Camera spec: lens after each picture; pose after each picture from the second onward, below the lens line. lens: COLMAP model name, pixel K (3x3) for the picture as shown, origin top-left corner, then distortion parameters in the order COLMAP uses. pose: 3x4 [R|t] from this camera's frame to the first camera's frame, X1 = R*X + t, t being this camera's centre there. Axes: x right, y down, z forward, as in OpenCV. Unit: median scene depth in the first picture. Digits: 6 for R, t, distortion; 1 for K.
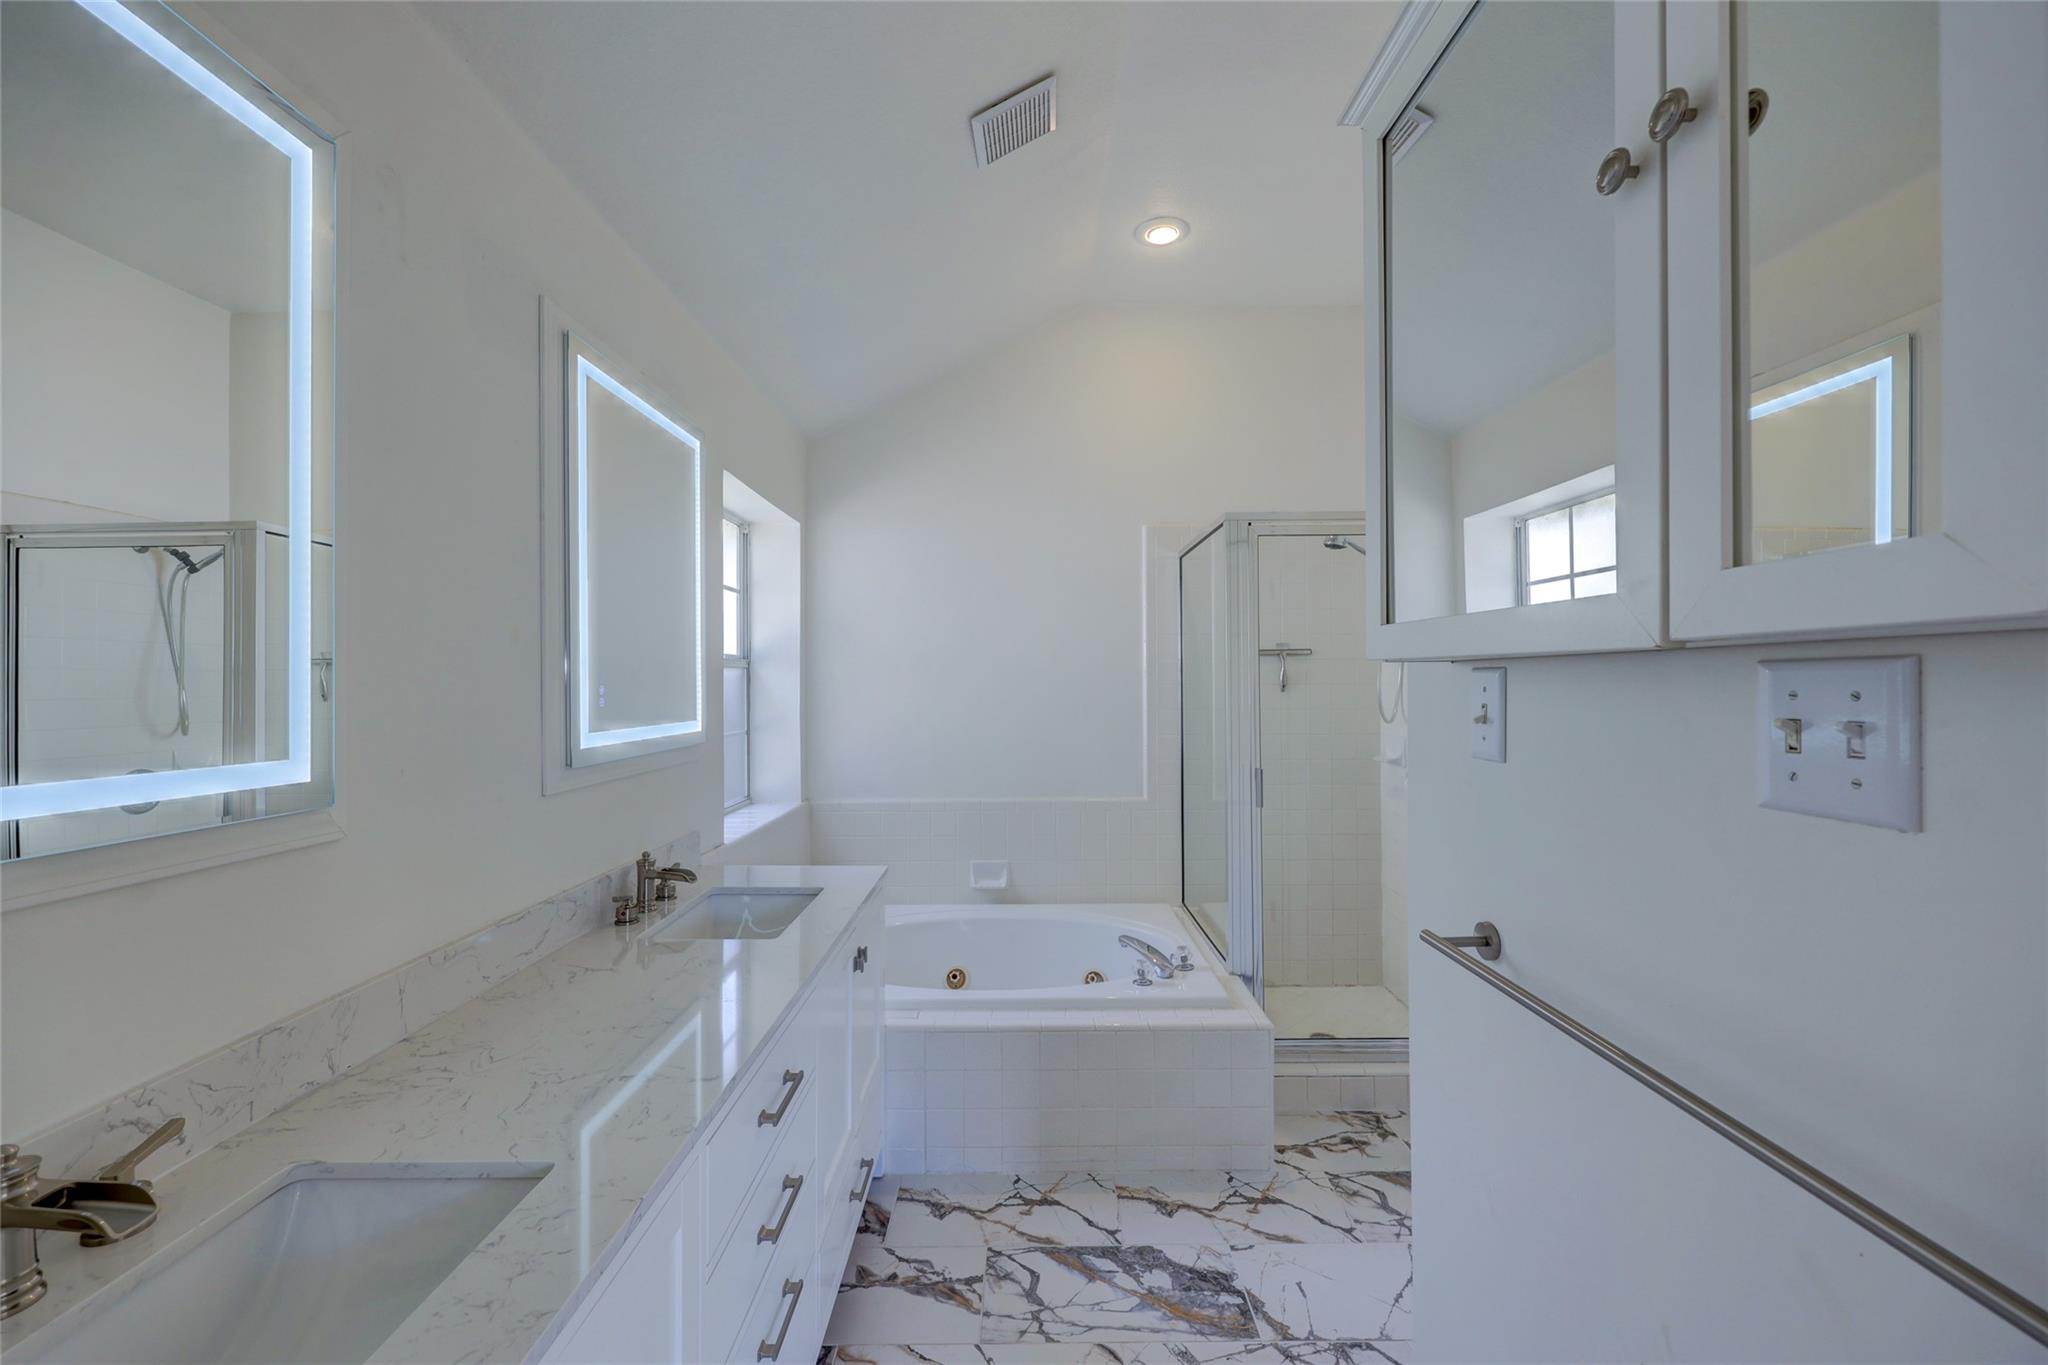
lens RADIAL K [[819.4, 0, 1018.9], [0, 819.4, 678.4], [0, 0, 1]] dist [0.000262, -0.000608]
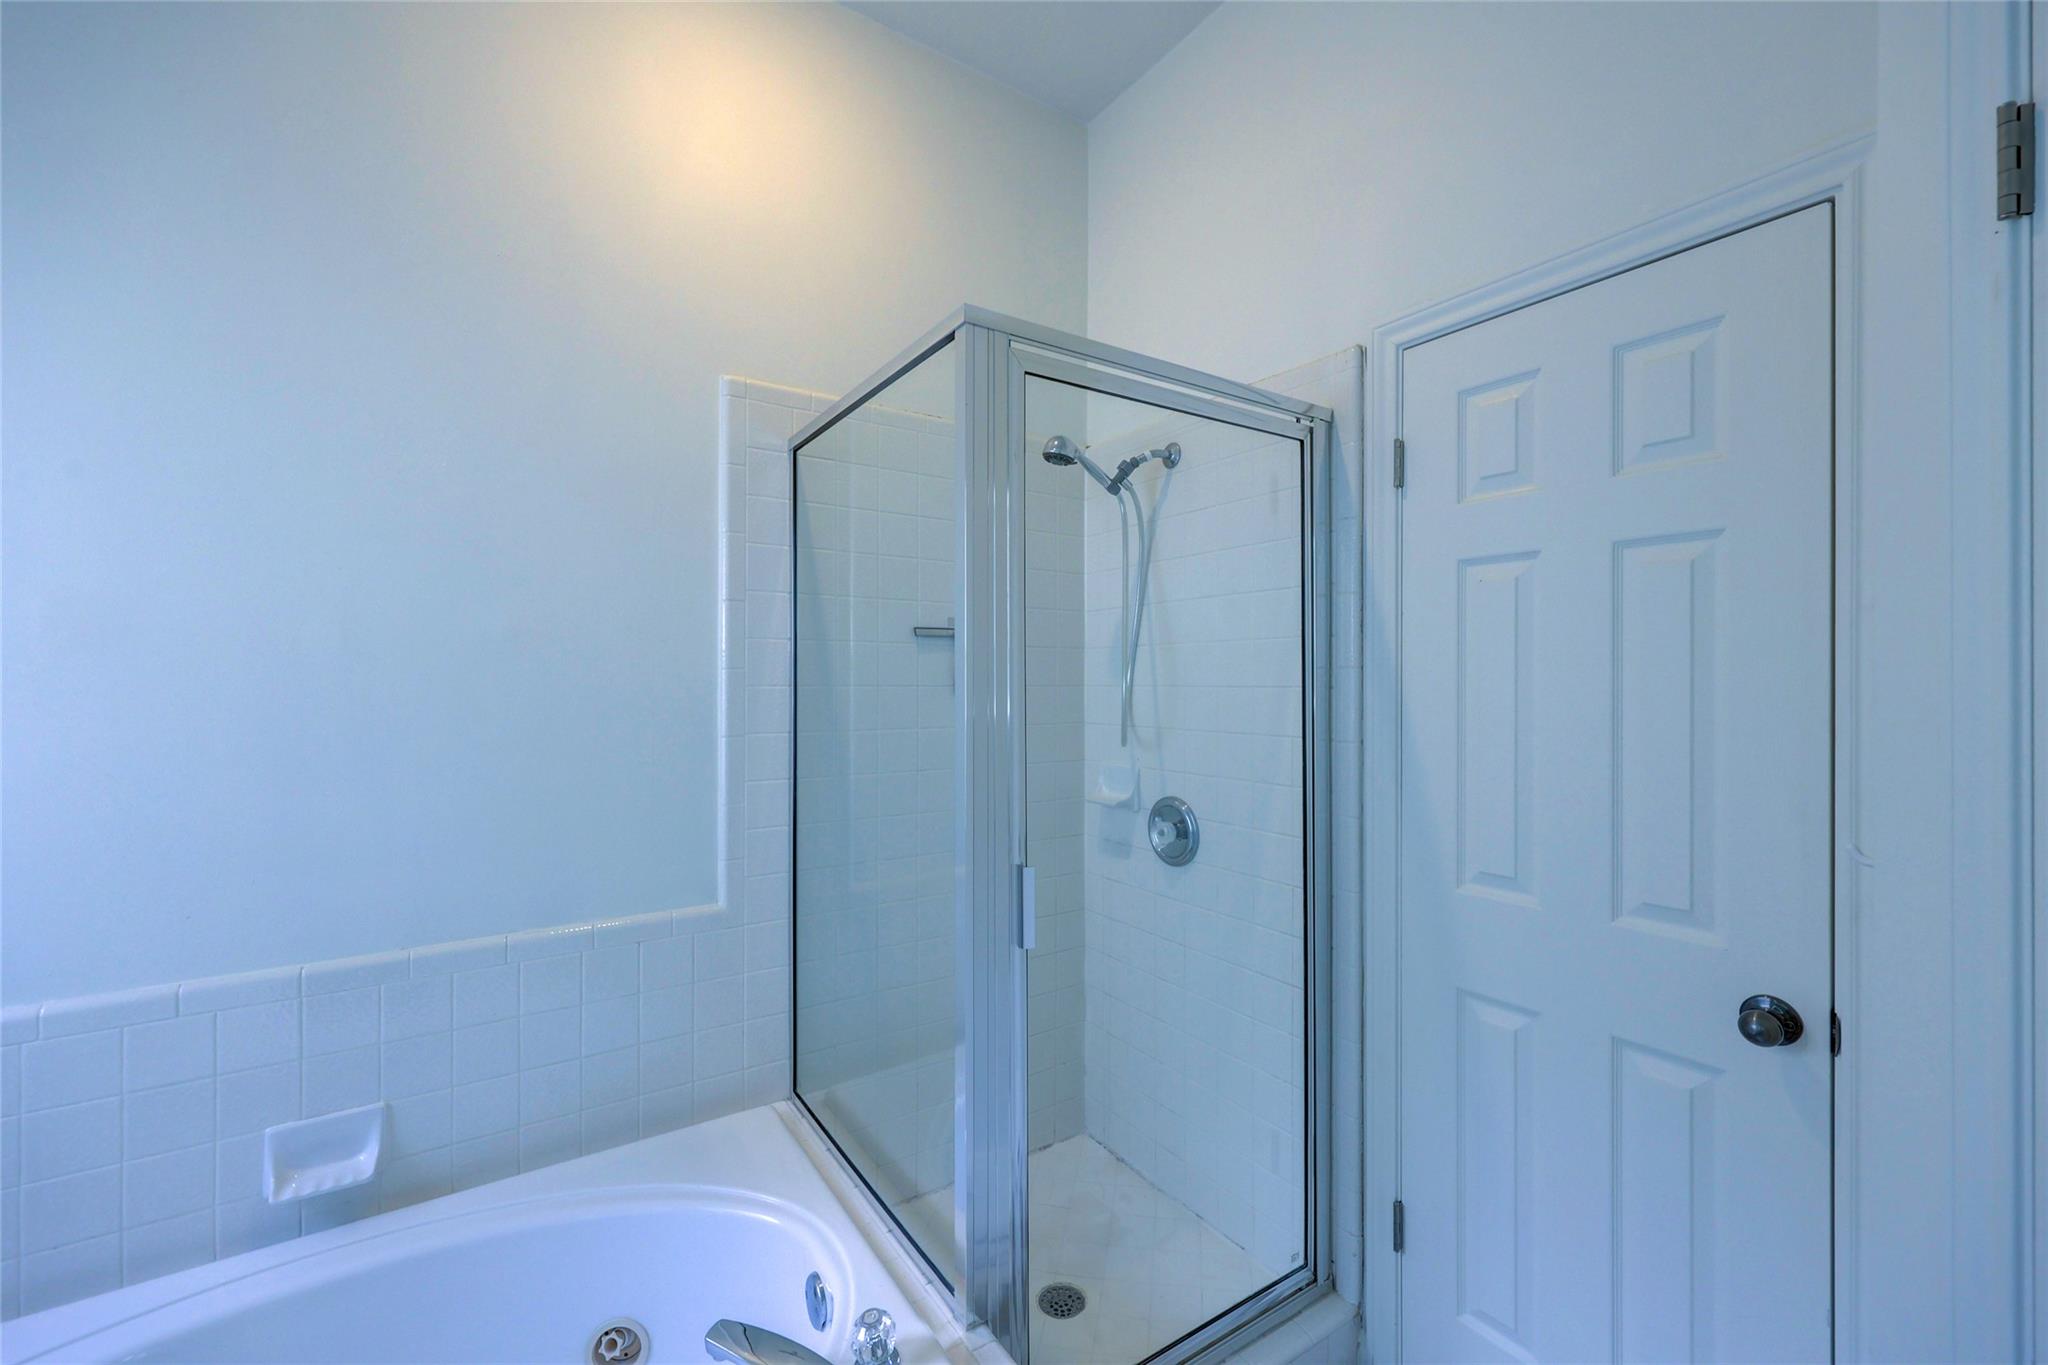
lens RADIAL K [[819.4, 0, 1026.2], [0, 819.4, 675.7], [0, 0, 1]] dist [0.000262, -0.000608]
pose [[0.827899, 0.009064, 0.560805, 0.022794], [-0.009792, 0.999951, -0.001705, 0.000306], [-0.560792, -0.004080, 0.827946, 0.474627]]
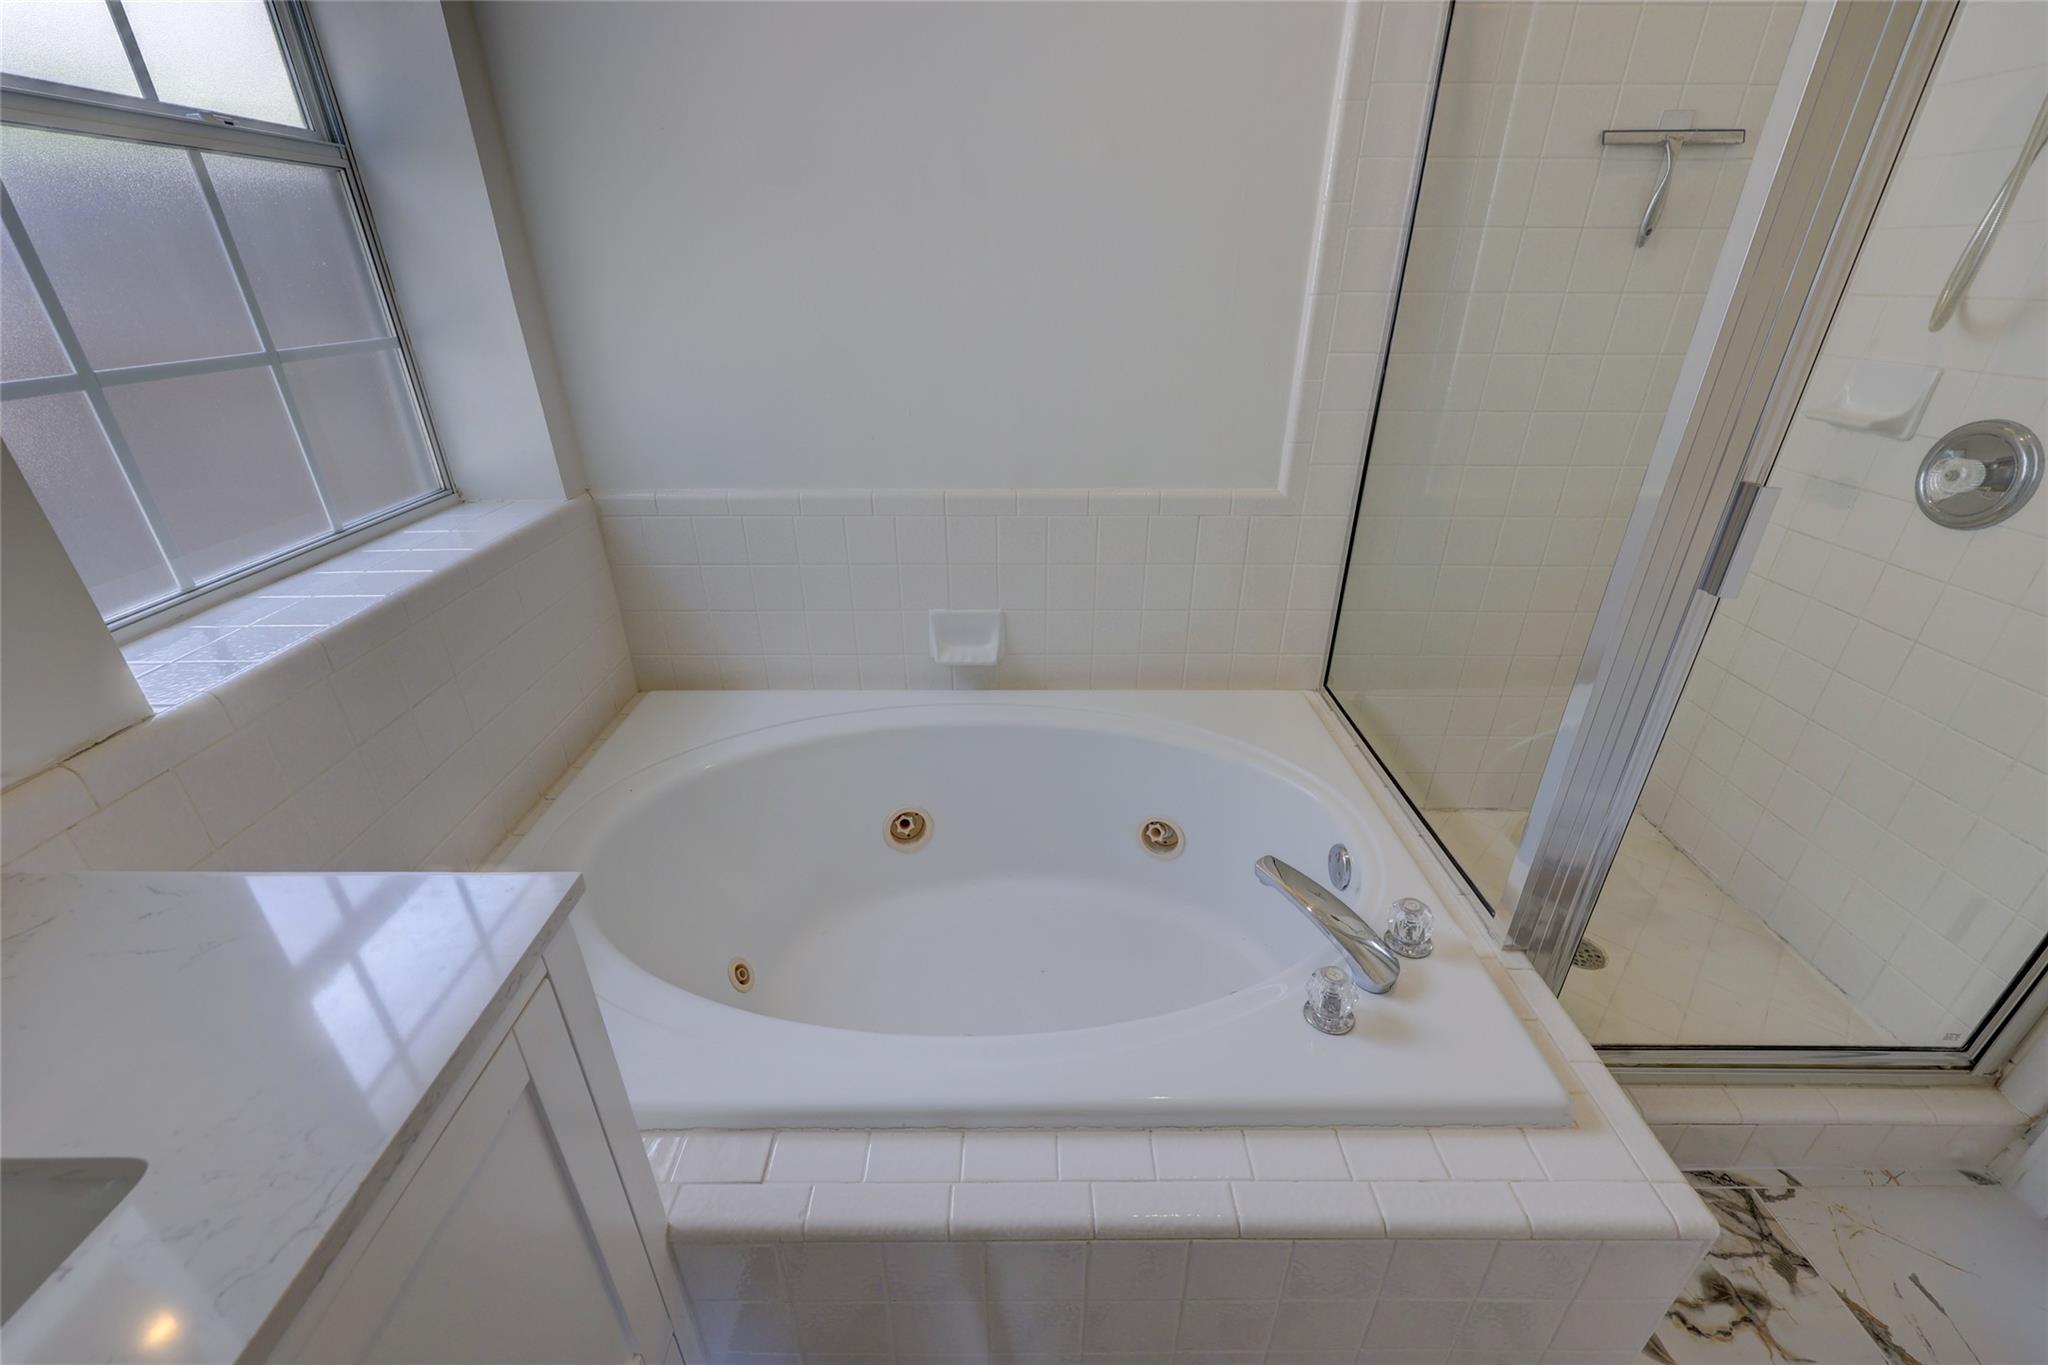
lens RADIAL K [[819.4, 0, 1021.9], [0, 819.4, 675.0], [0, 0, 1]] dist [0.000262, -0.000608]
pose [[0.999948, 0.001739, 0.010030, -0.005514], [-0.006108, 0.890712, 0.454527, 0.023809], [-0.008143, -0.454565, 0.890676, 0.528797]]
